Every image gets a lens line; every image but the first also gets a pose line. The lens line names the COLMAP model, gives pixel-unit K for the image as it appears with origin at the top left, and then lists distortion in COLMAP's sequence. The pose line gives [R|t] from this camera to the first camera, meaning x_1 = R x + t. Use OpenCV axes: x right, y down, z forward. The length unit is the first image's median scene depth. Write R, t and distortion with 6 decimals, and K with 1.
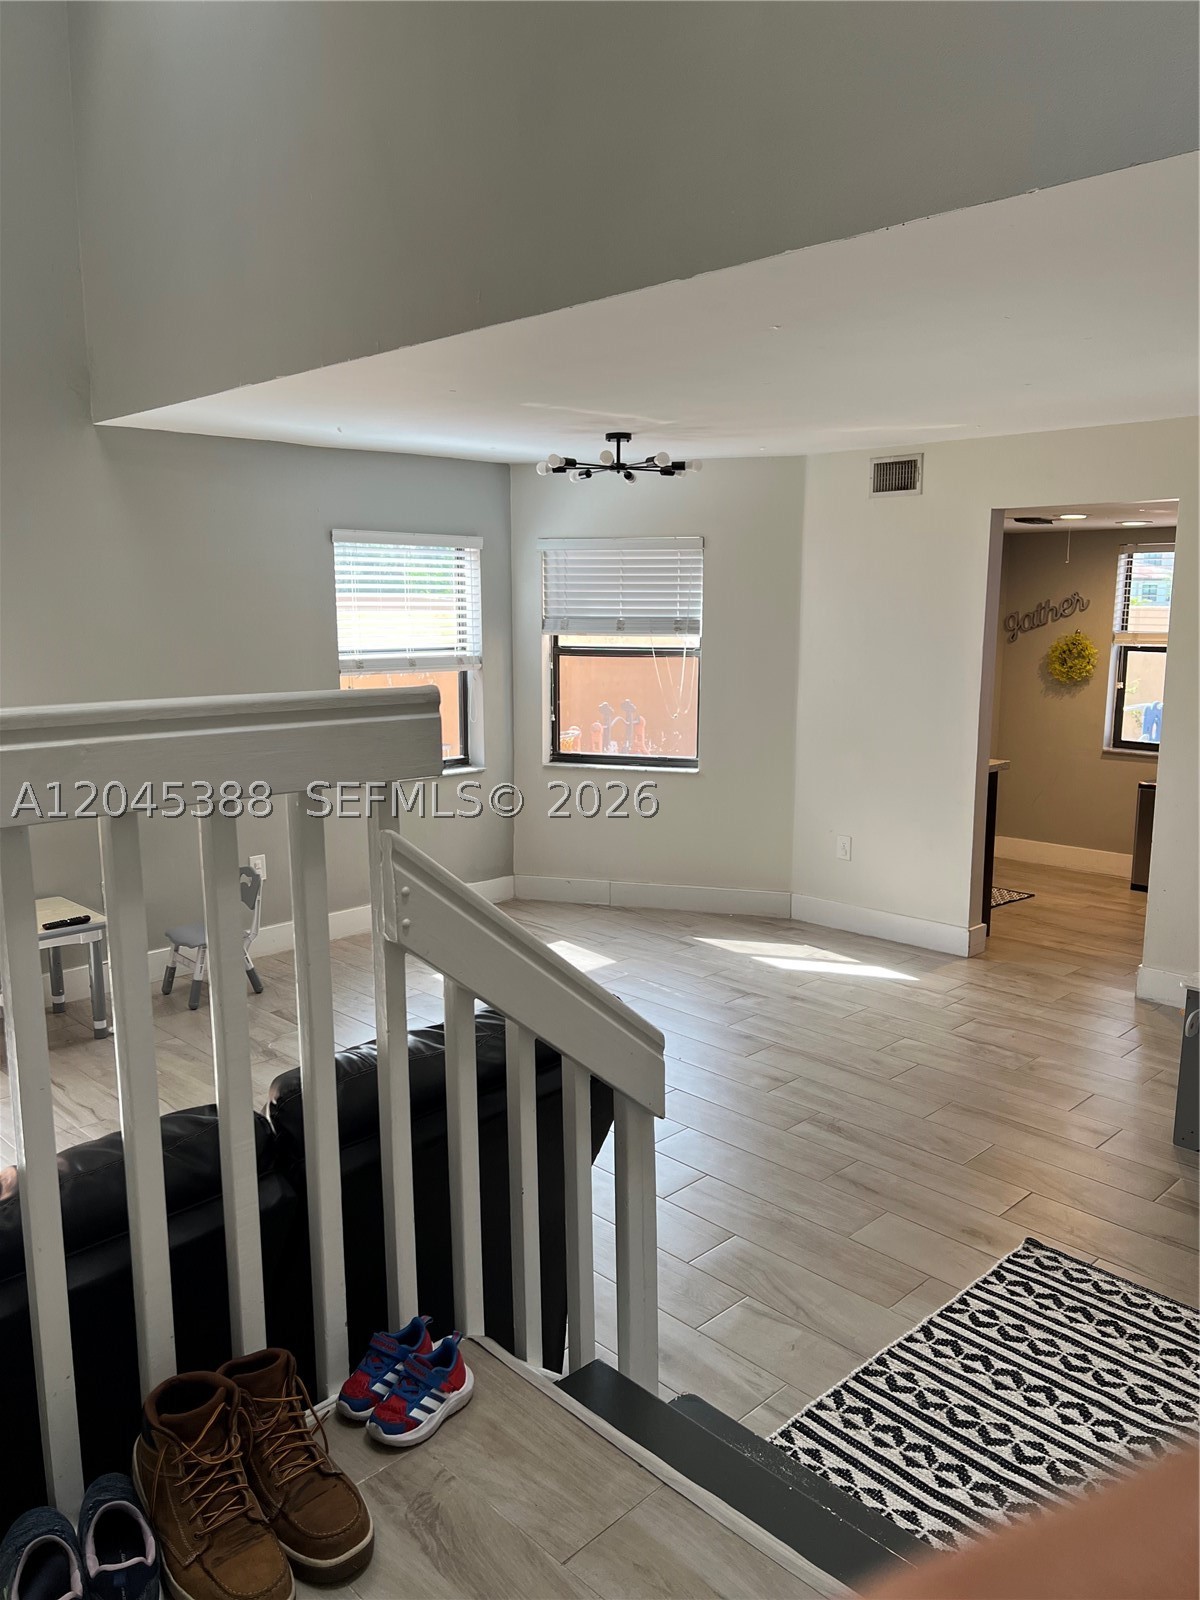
lens RADIAL K [[1187.7, 0, 600.0], [0, 1187.7, 800.0], [0, 0, 1]] dist [0.078151, -0.115723]
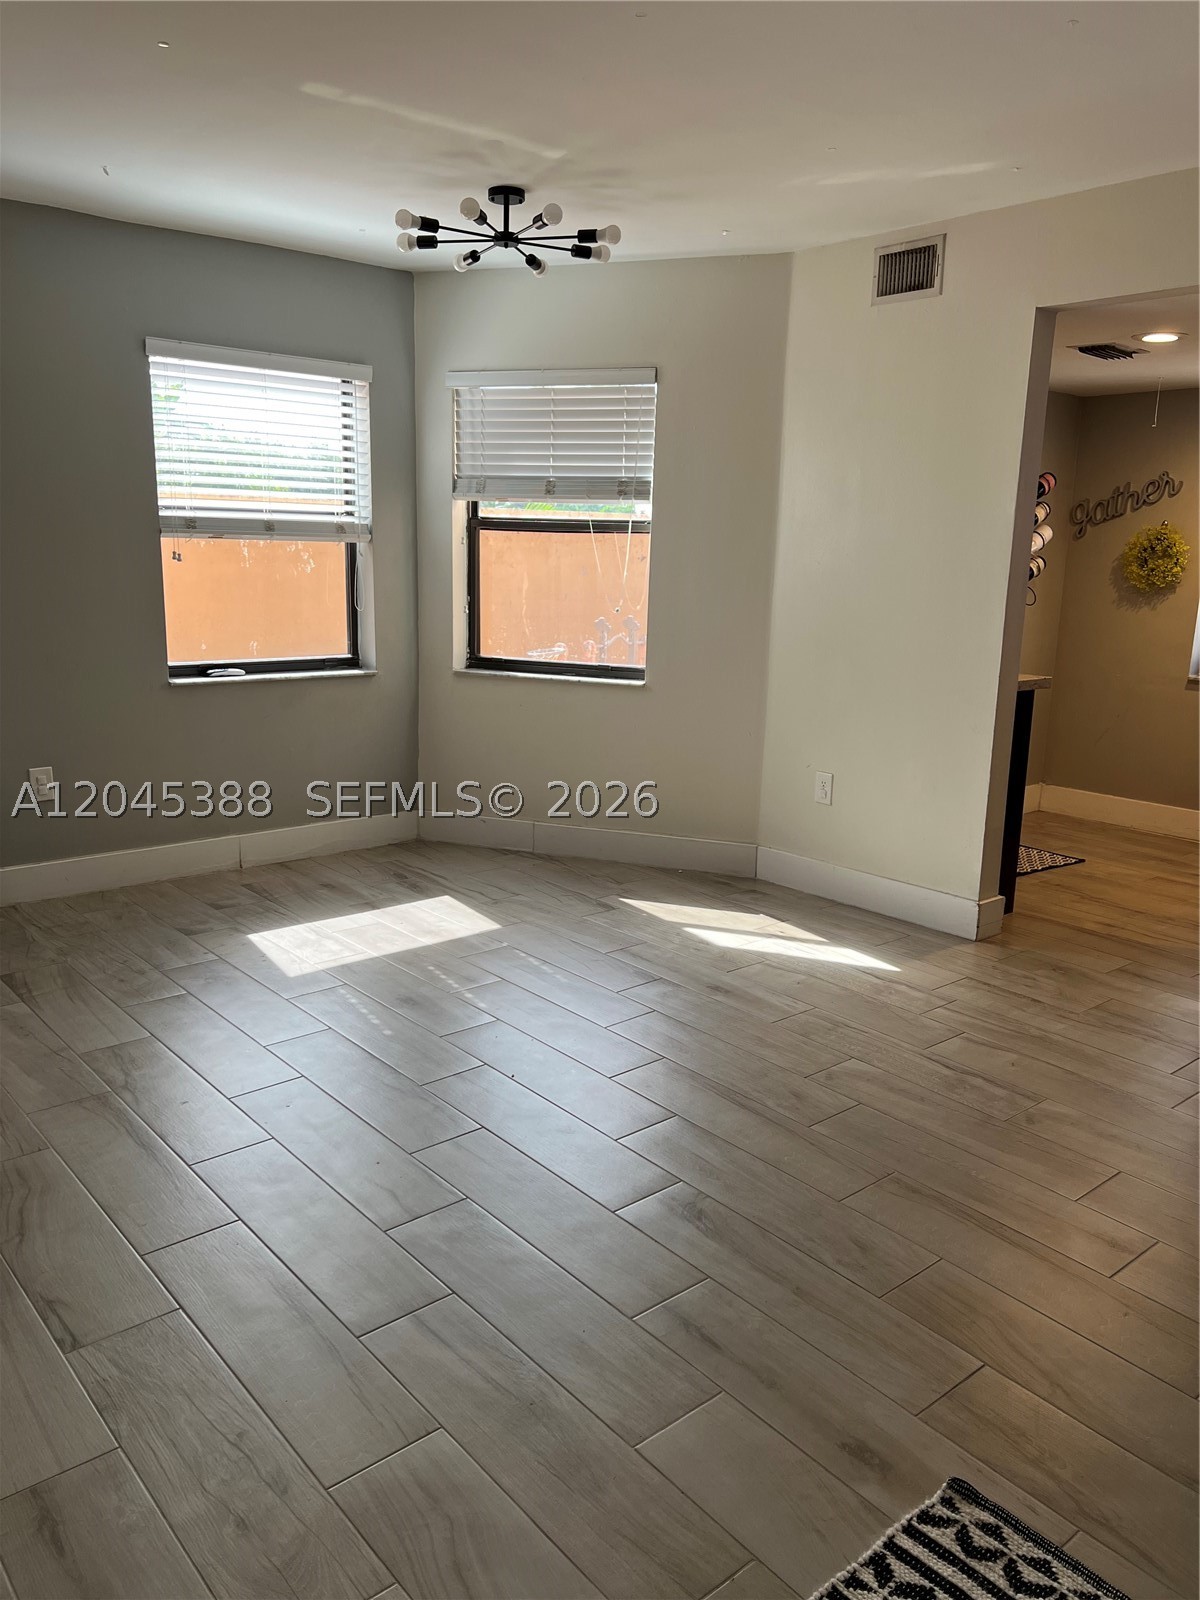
lens RADIAL K [[1238.8, 0, 603.1], [0, 1238.8, 789.7], [0, 0, 1]] dist [0.101057, -0.138725]
pose [[0.998190, 0.036868, -0.047519, 0.116989], [-0.035198, 0.998749, 0.035509, 0.021035], [0.048769, -0.033772, 0.998239, 0.237670]]
